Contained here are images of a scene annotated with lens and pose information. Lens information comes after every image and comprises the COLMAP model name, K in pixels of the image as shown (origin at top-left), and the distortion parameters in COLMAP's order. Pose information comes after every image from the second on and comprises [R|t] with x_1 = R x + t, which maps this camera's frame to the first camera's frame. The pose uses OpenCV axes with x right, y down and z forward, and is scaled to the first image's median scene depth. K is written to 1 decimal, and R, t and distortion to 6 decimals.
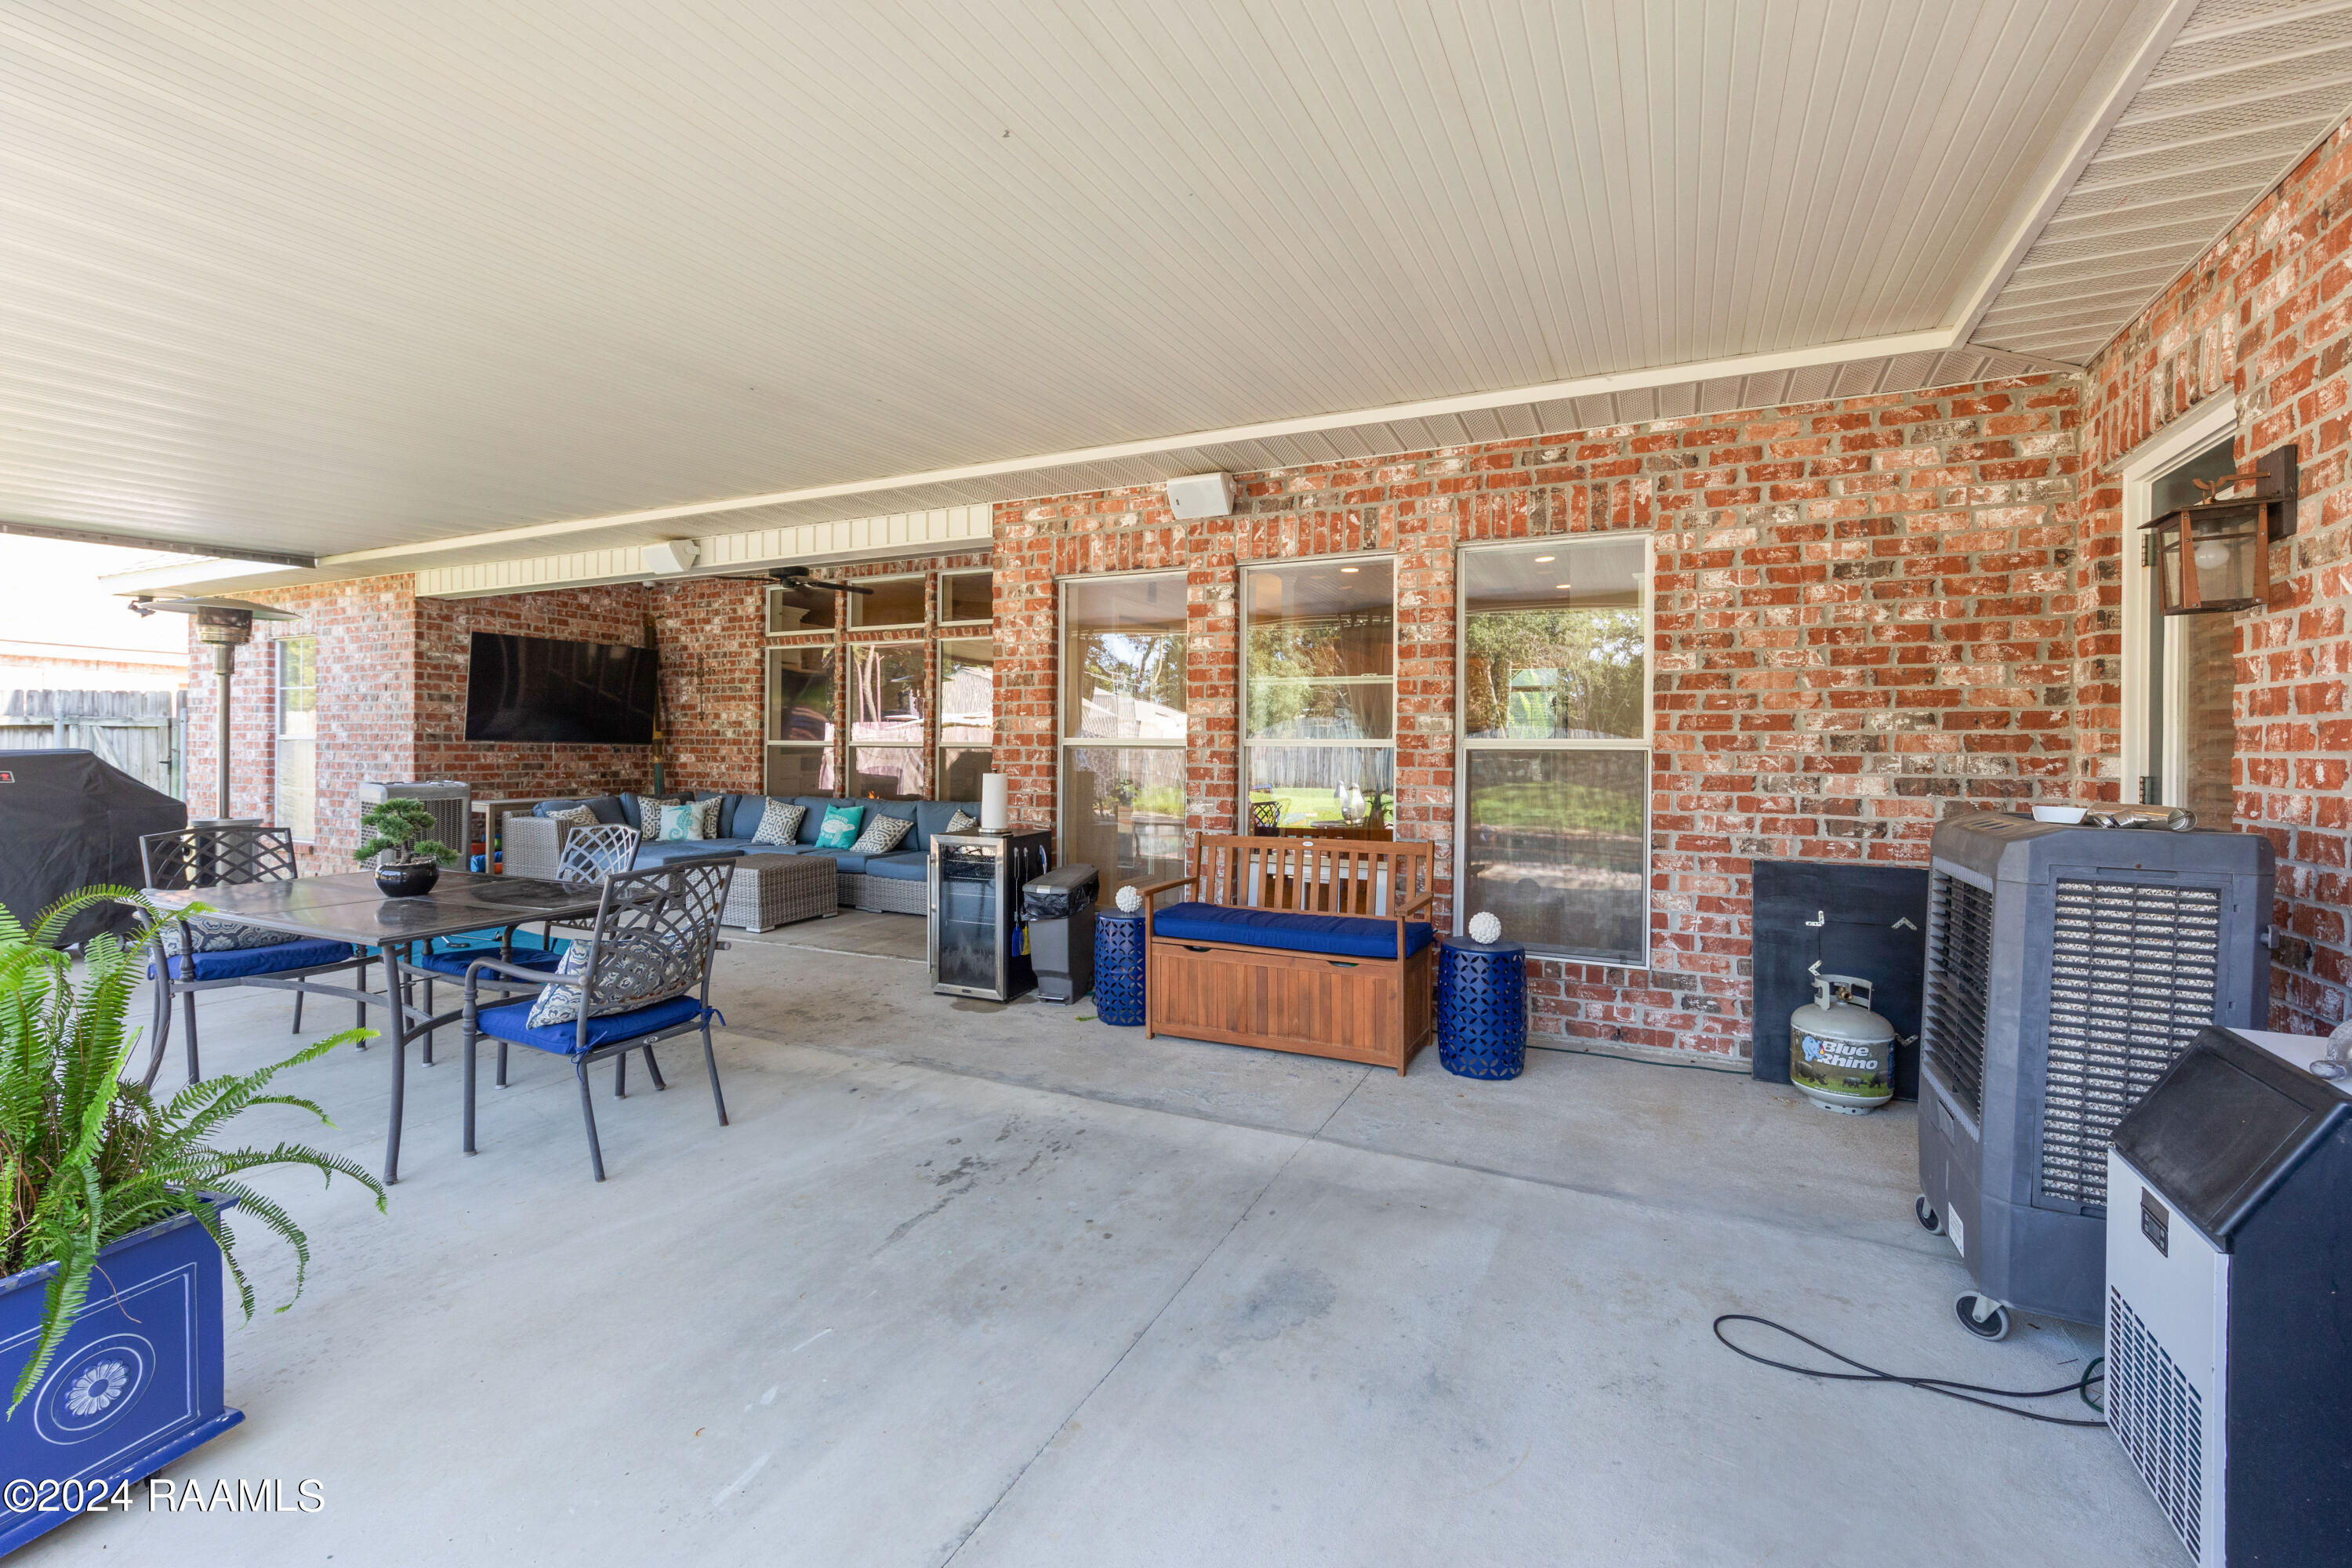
lens RADIAL K [[1022.9, 0, 1178.0], [0, 1022.9, 762.7], [0, 0, 1]] dist [0.005944, -0.000265]
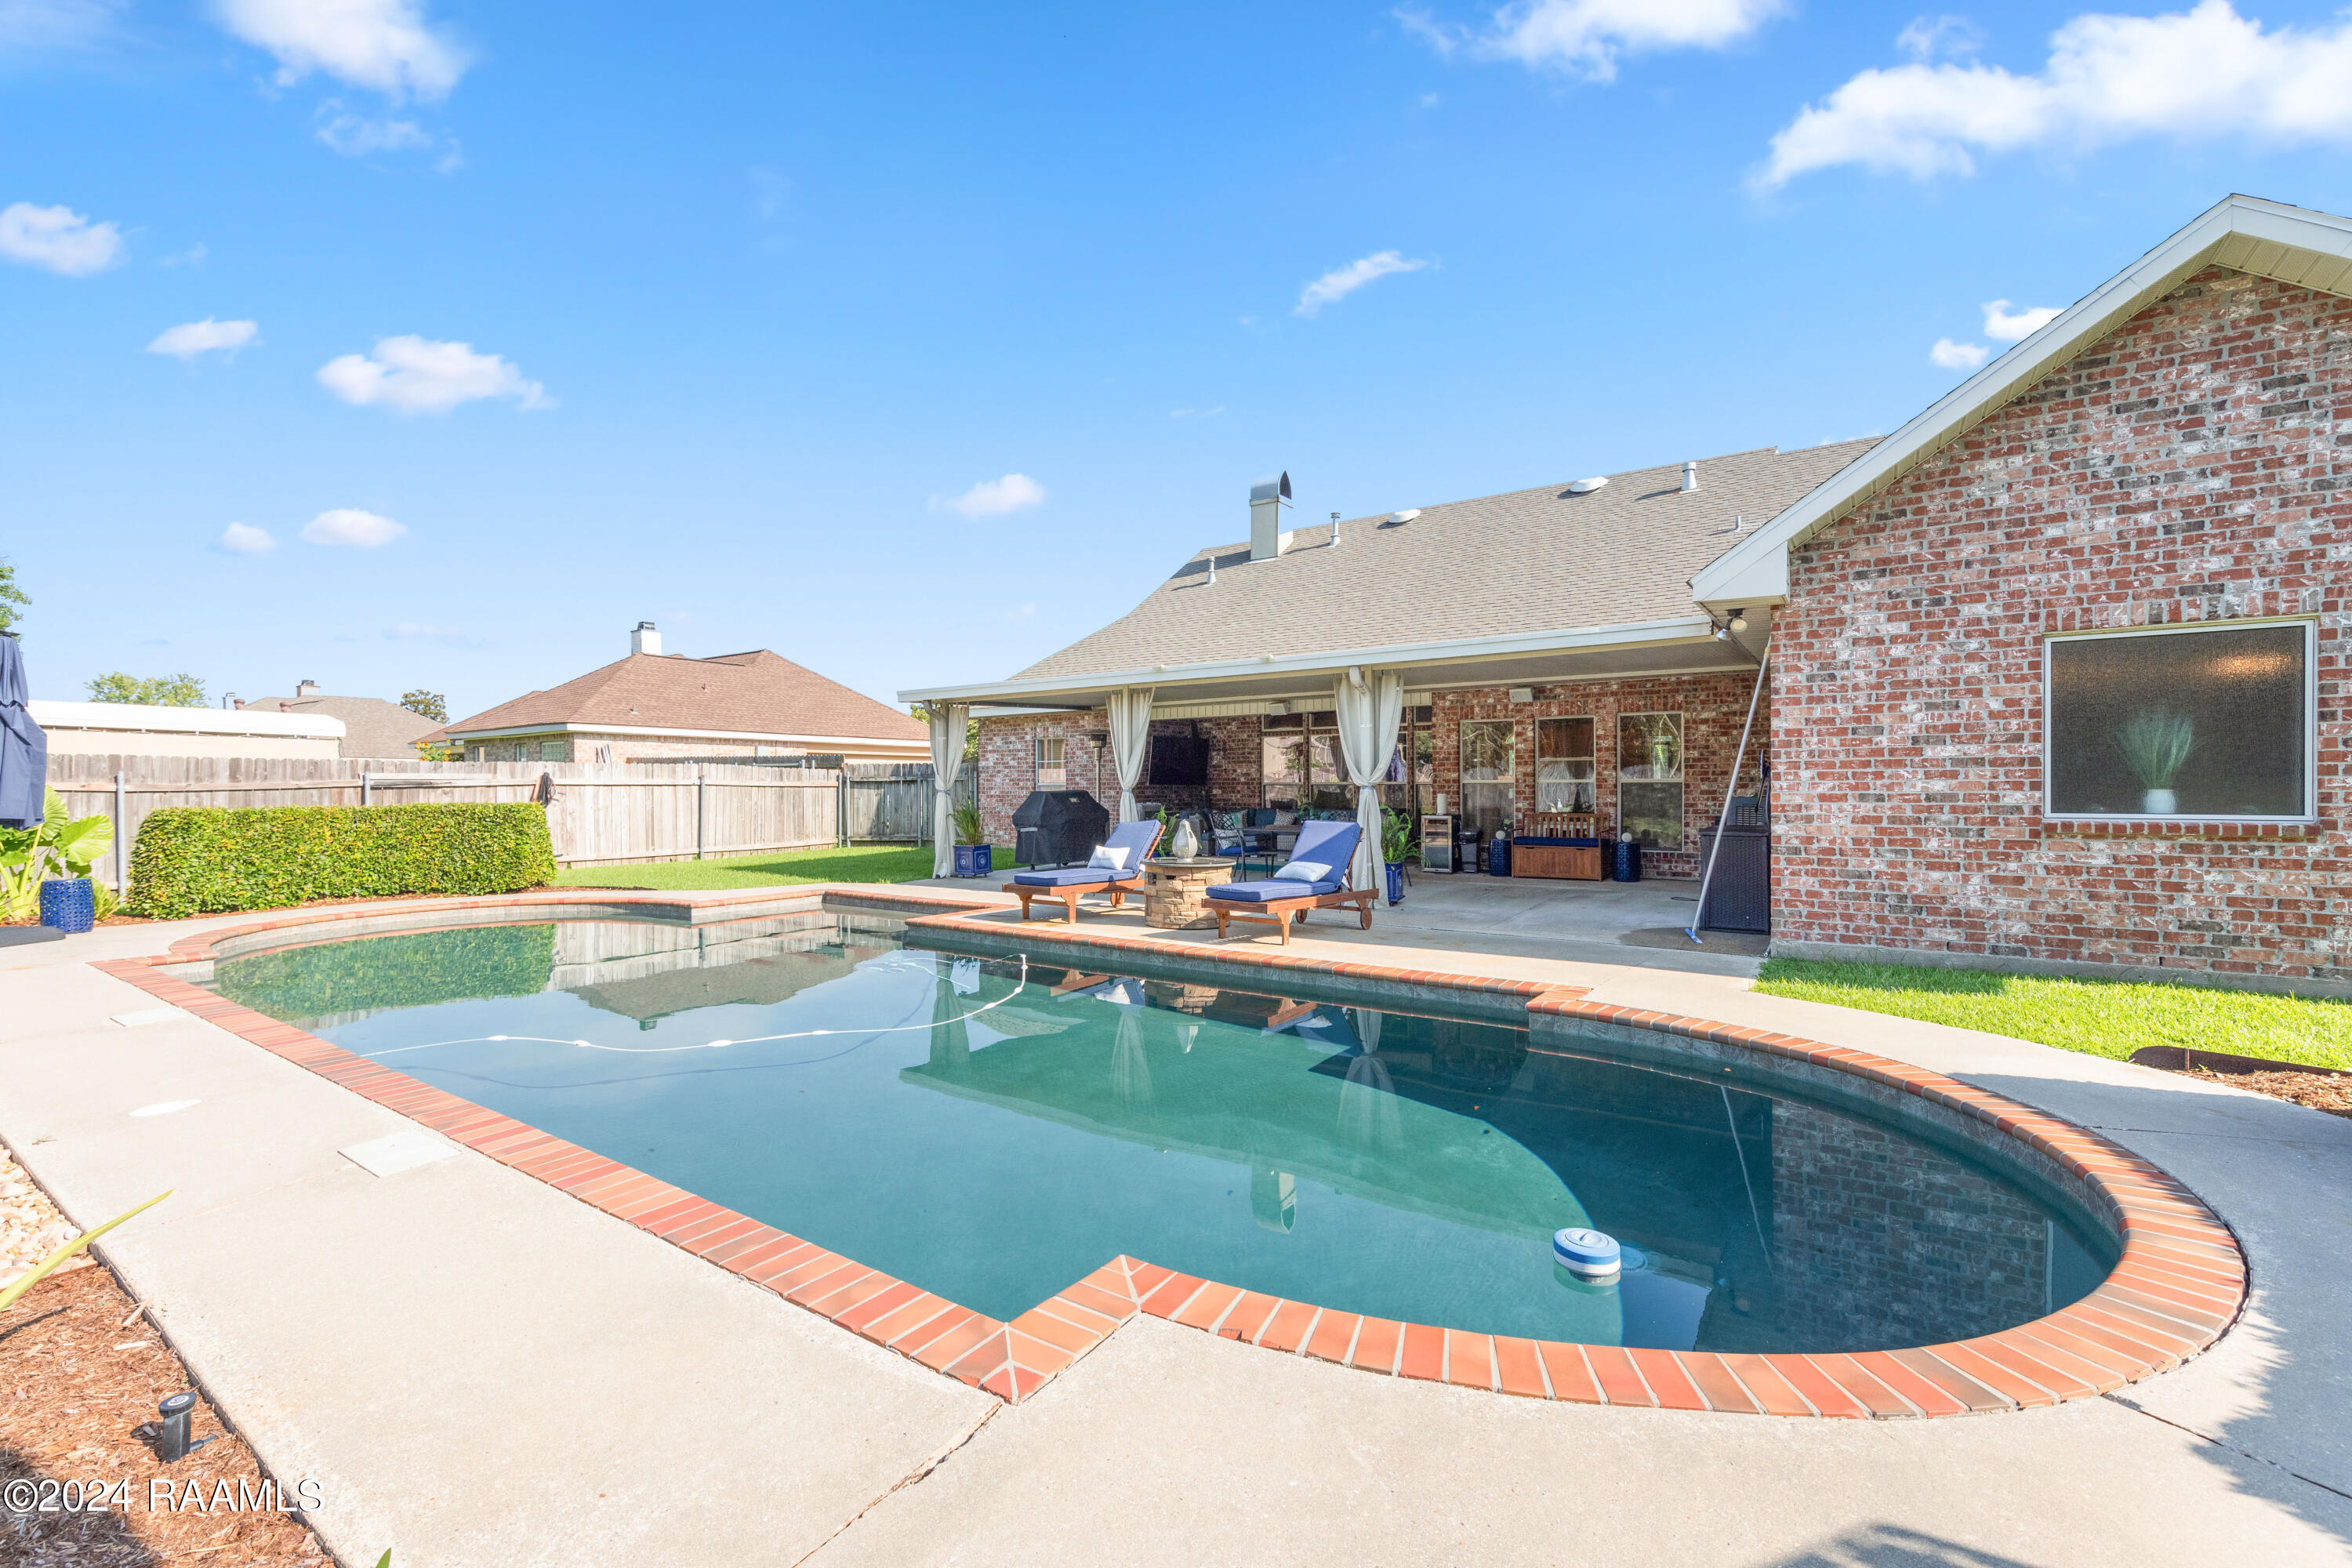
lens RADIAL K [[1022.9, 0, 1171.8], [0, 1022.9, 795.5], [0, 0, 1]] dist [0.005944, -0.000265]
pose [[0.987146, -0.012597, -0.159321, -0.445963], [0.012260, 0.999920, -0.003098, 0.014498], [0.159347, 0.001105, 0.987222, -1.795300]]
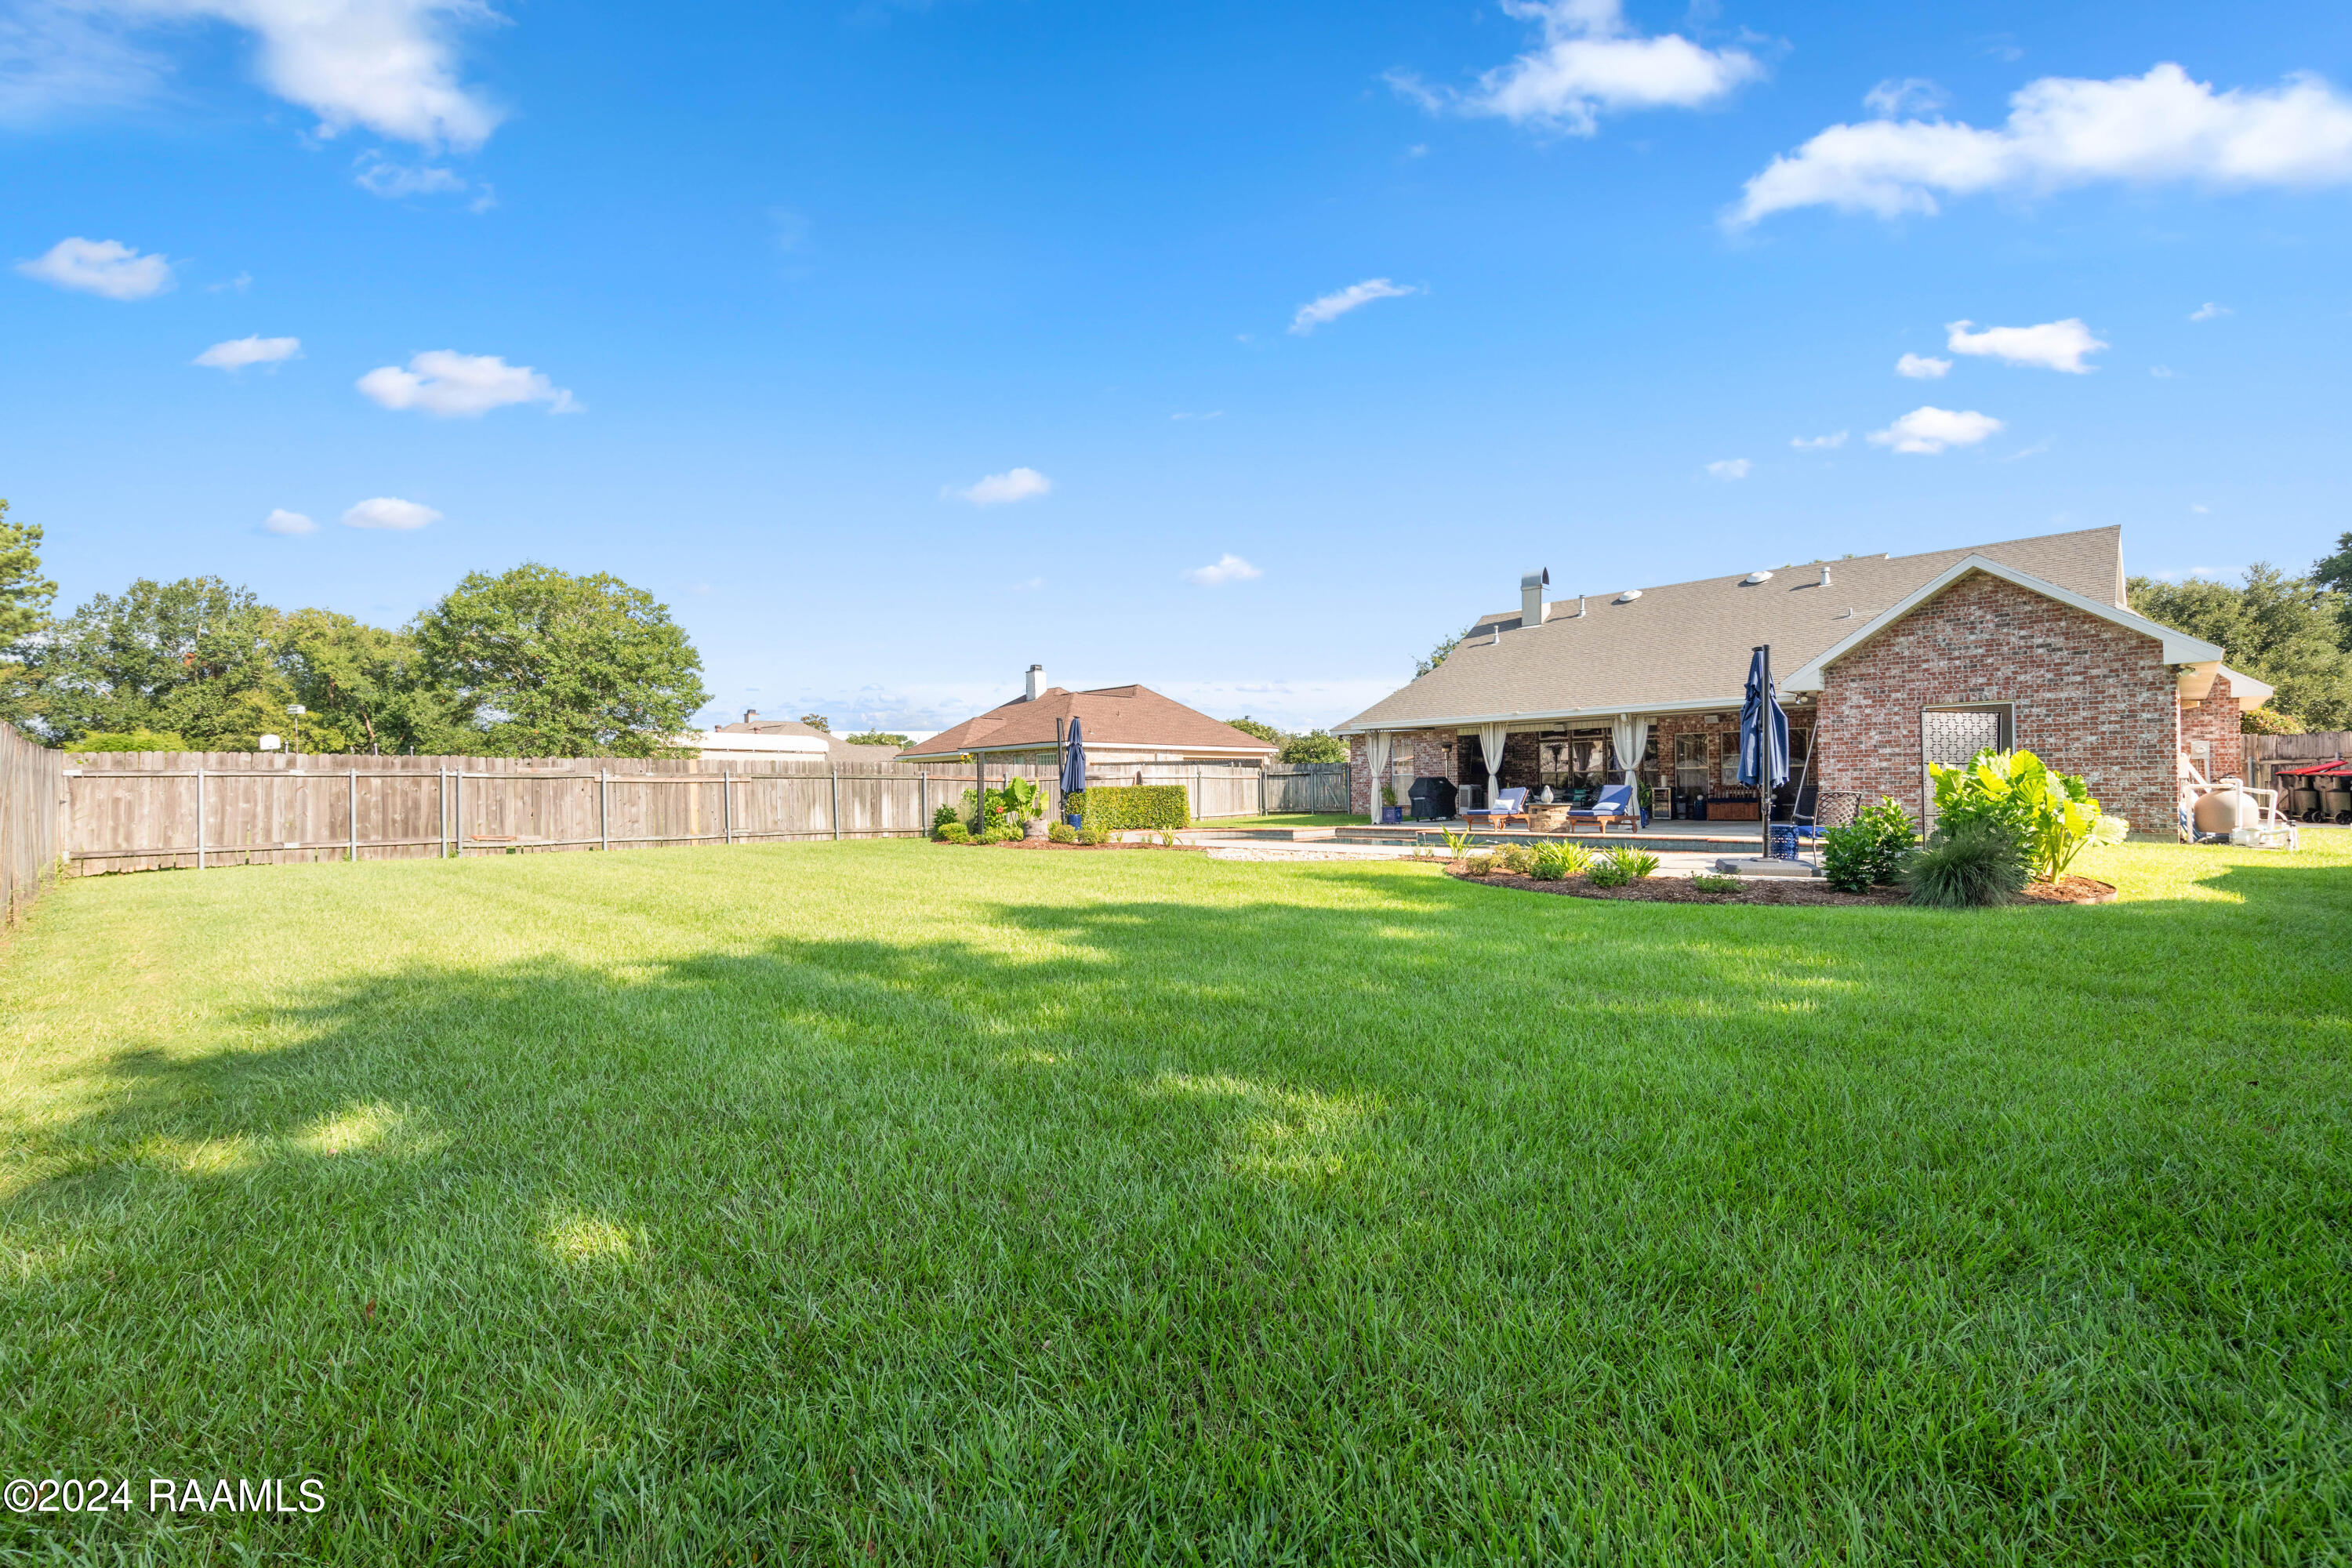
lens RADIAL K [[1022.9, 0, 1168.1], [0, 1022.9, 787.0], [0, 0, 1]] dist [0.005944, -0.000265]
pose [[0.944961, -0.024907, -0.326235, -0.799532], [0.021593, 0.999672, -0.013776, 0.079178], [0.326471, 0.005973, 0.945188, -4.258811]]
